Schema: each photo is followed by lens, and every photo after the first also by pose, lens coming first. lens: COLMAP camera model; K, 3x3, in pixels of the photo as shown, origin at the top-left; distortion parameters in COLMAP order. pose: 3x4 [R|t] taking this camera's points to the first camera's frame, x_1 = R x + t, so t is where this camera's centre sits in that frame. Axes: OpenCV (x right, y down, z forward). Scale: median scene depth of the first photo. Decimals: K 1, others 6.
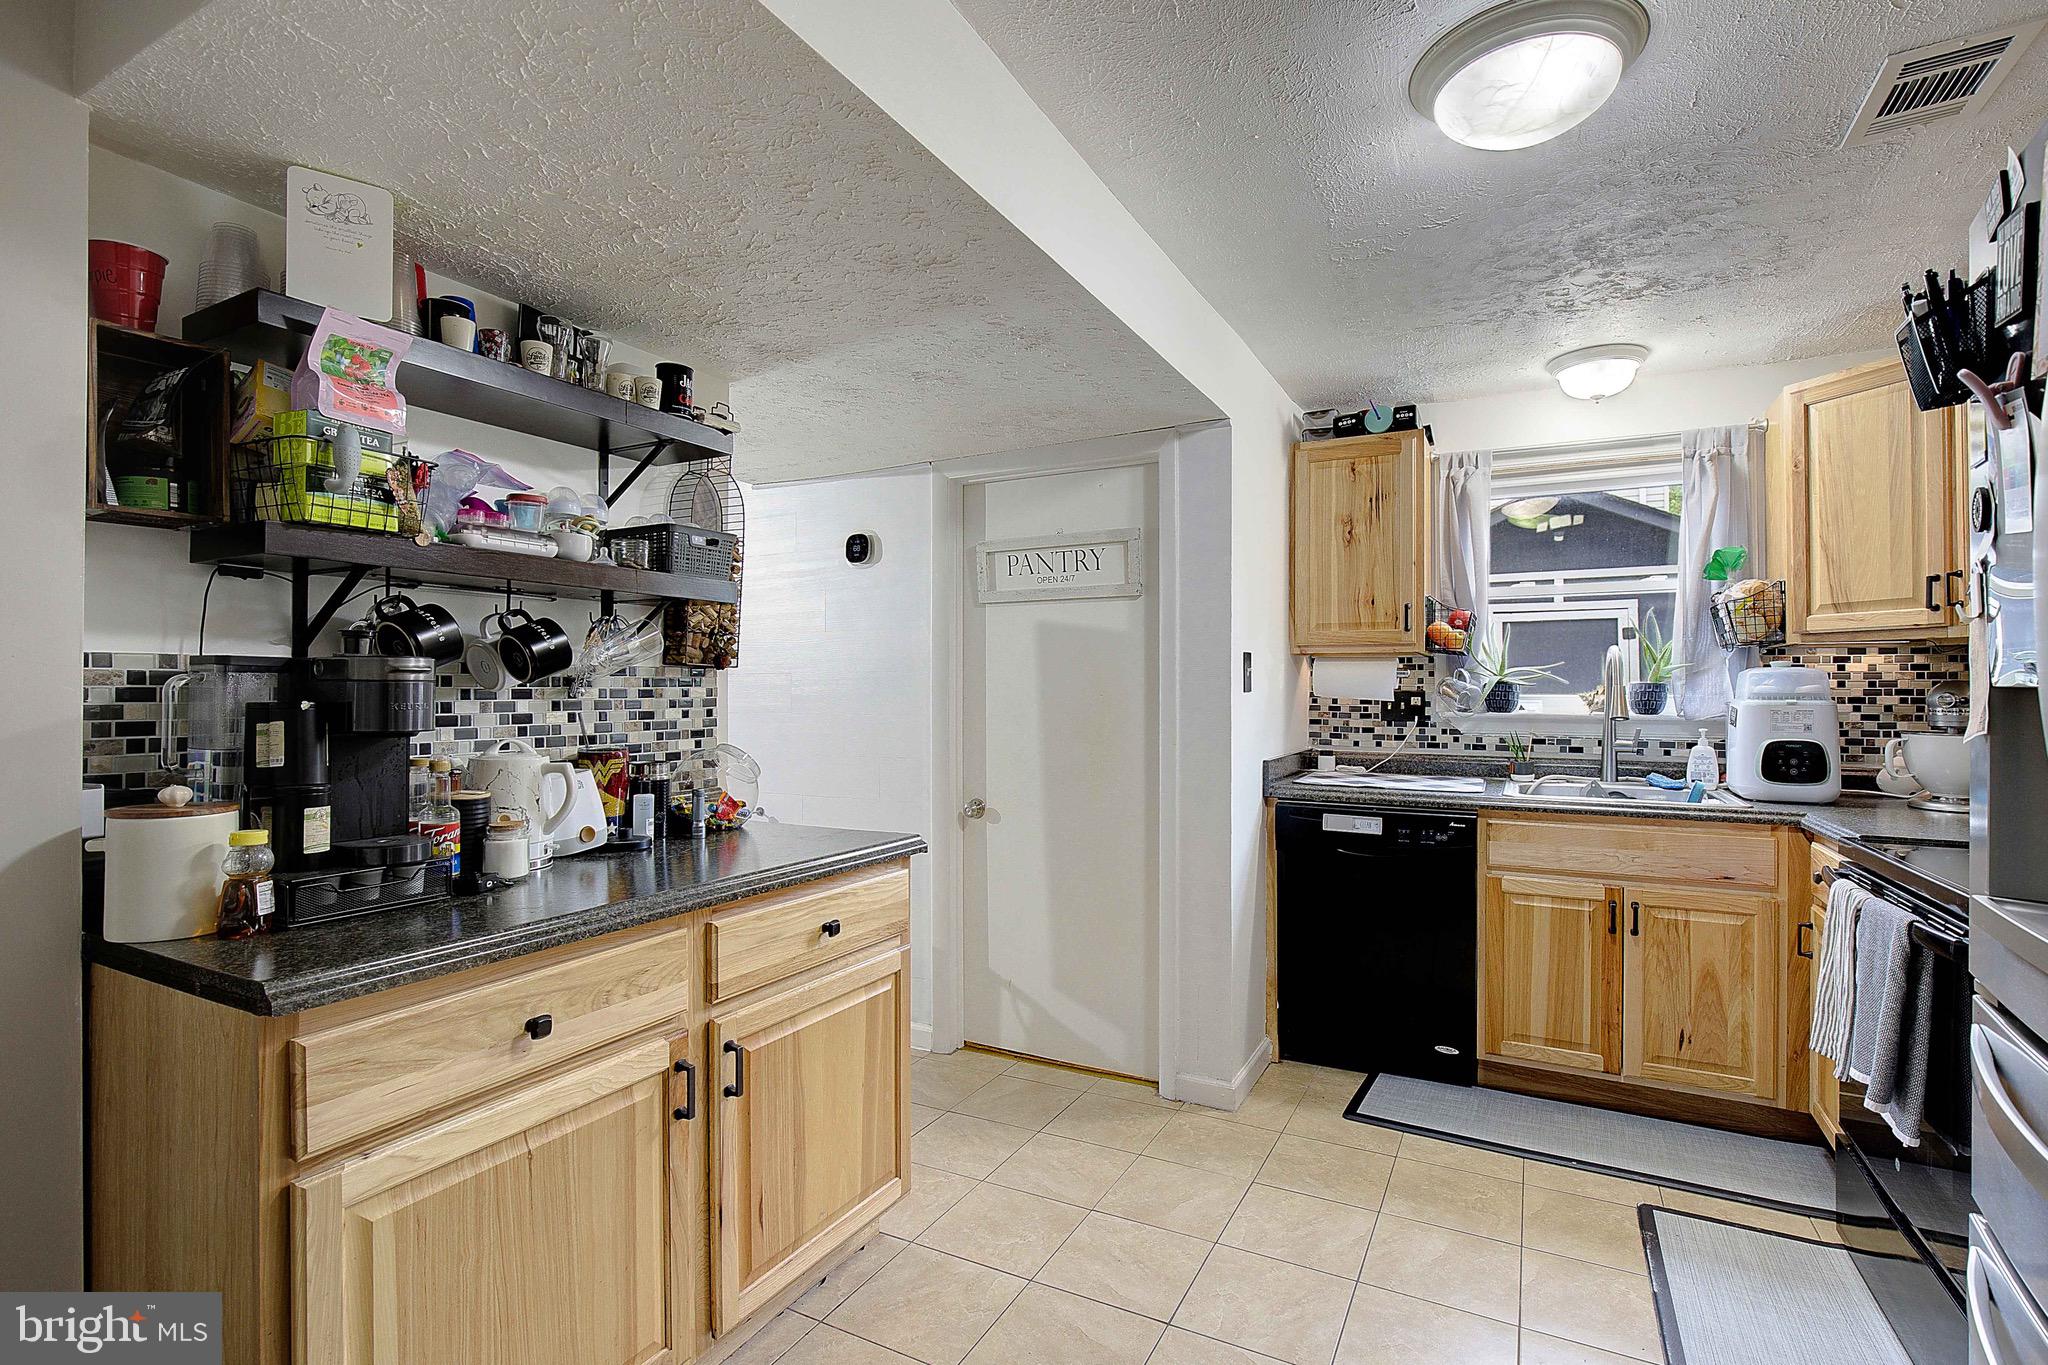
lens RADIAL K [[952.1, 0, 1024.0], [0, 952.1, 682.5], [0, 0, 1]] dist [-0.000695, 0.000014]
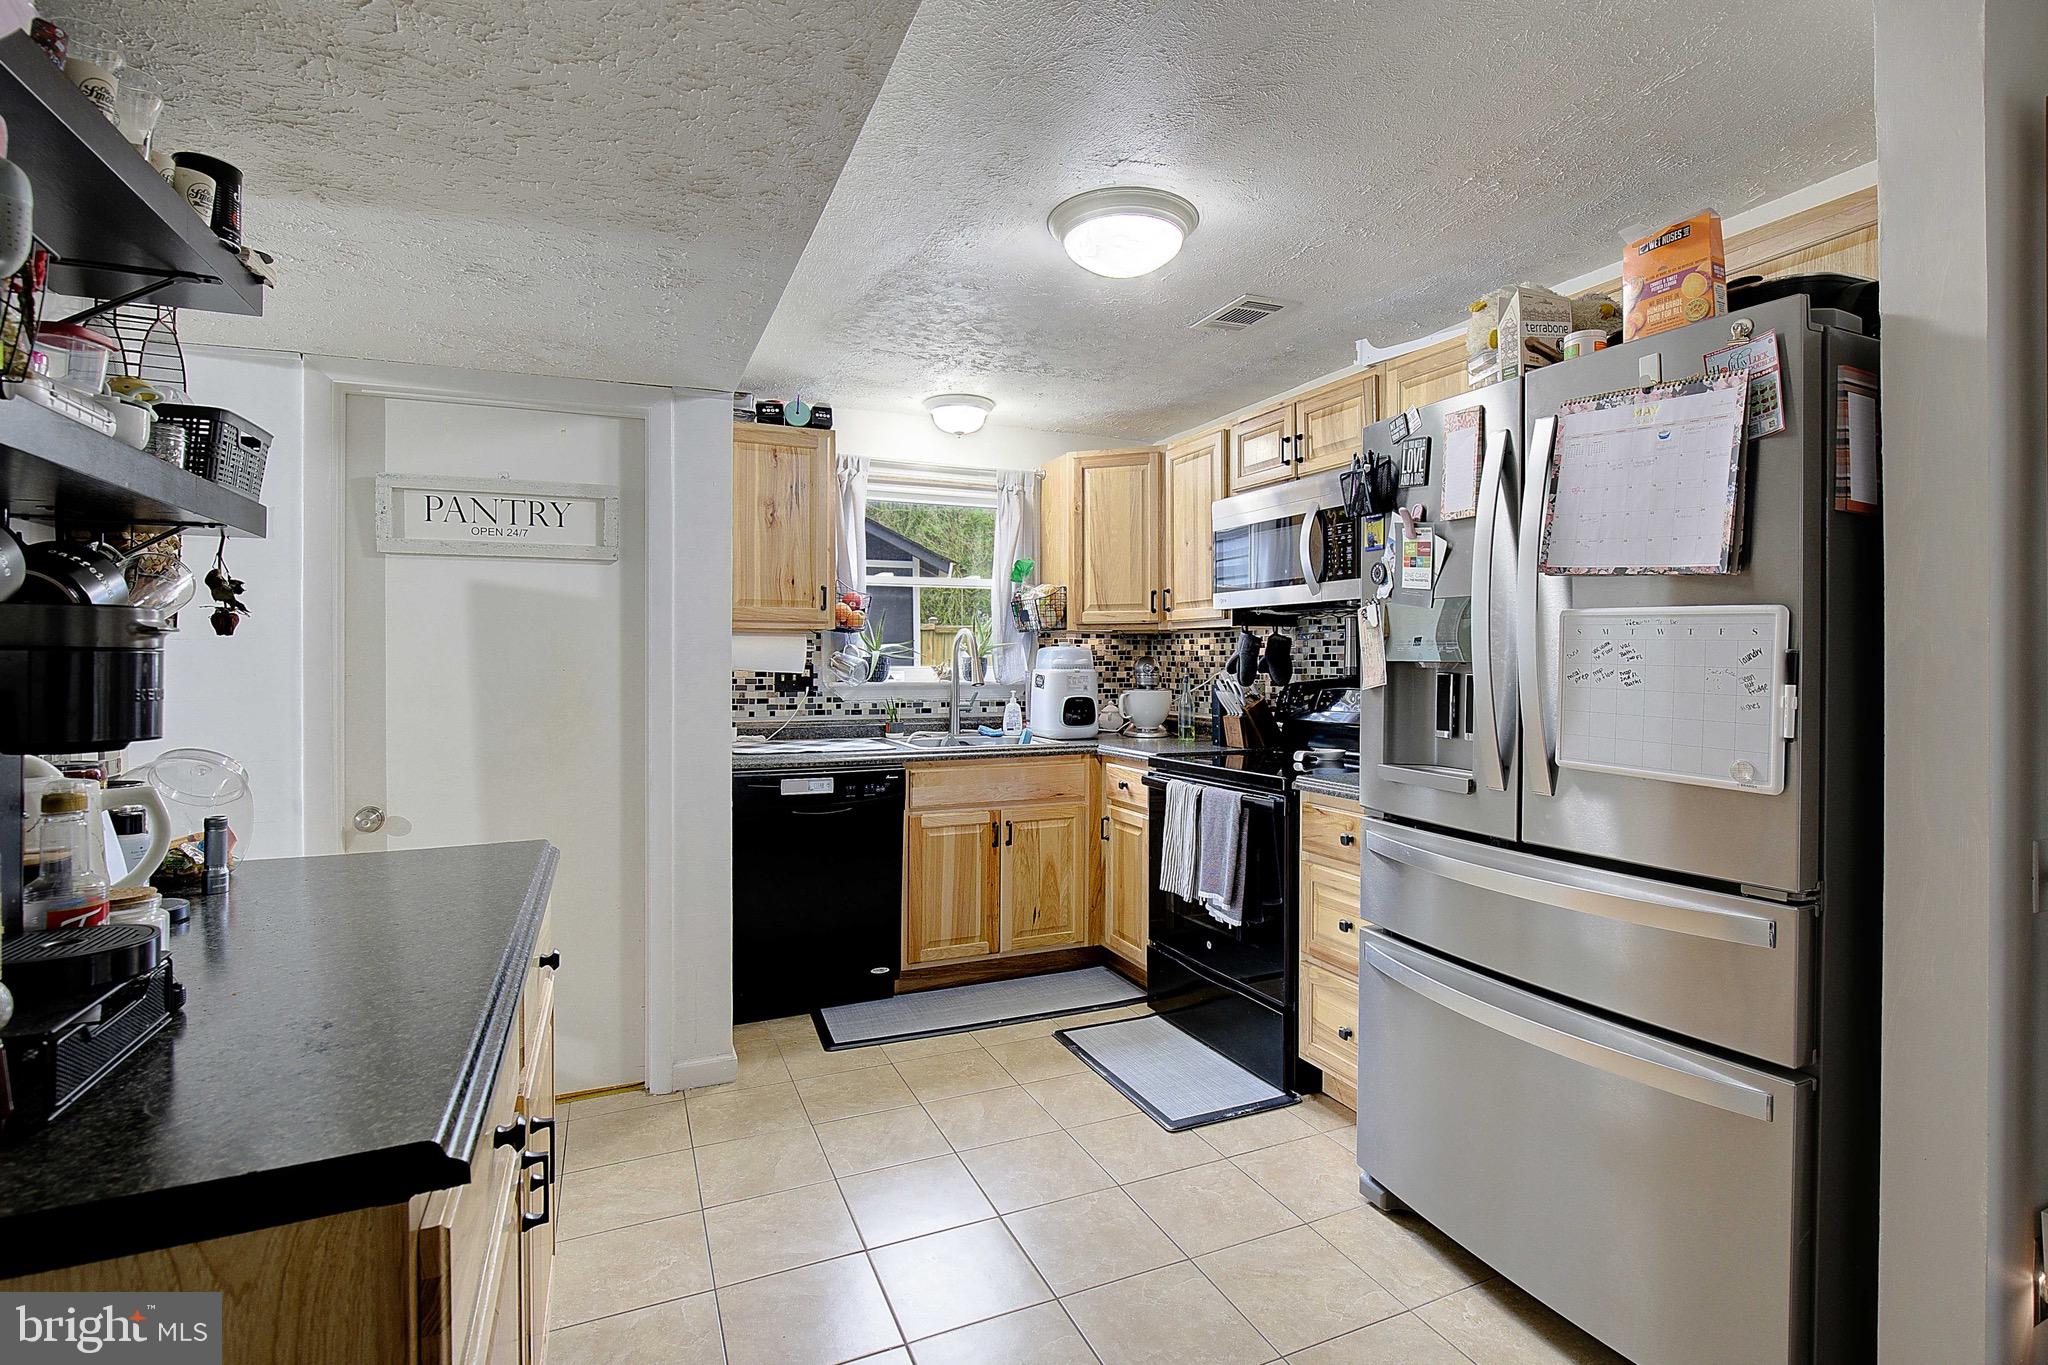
lens RADIAL K [[988.0, 0, 1033.0], [0, 988.0, 661.7], [0, 0, 1]] dist [0.000117, -0.000077]
pose [[0.621994, -0.002232, 0.783019, -0.372888], [-0.003299, 0.999980, 0.005471, -0.000920], [-0.783015, -0.005986, 0.621974, 0.095518]]
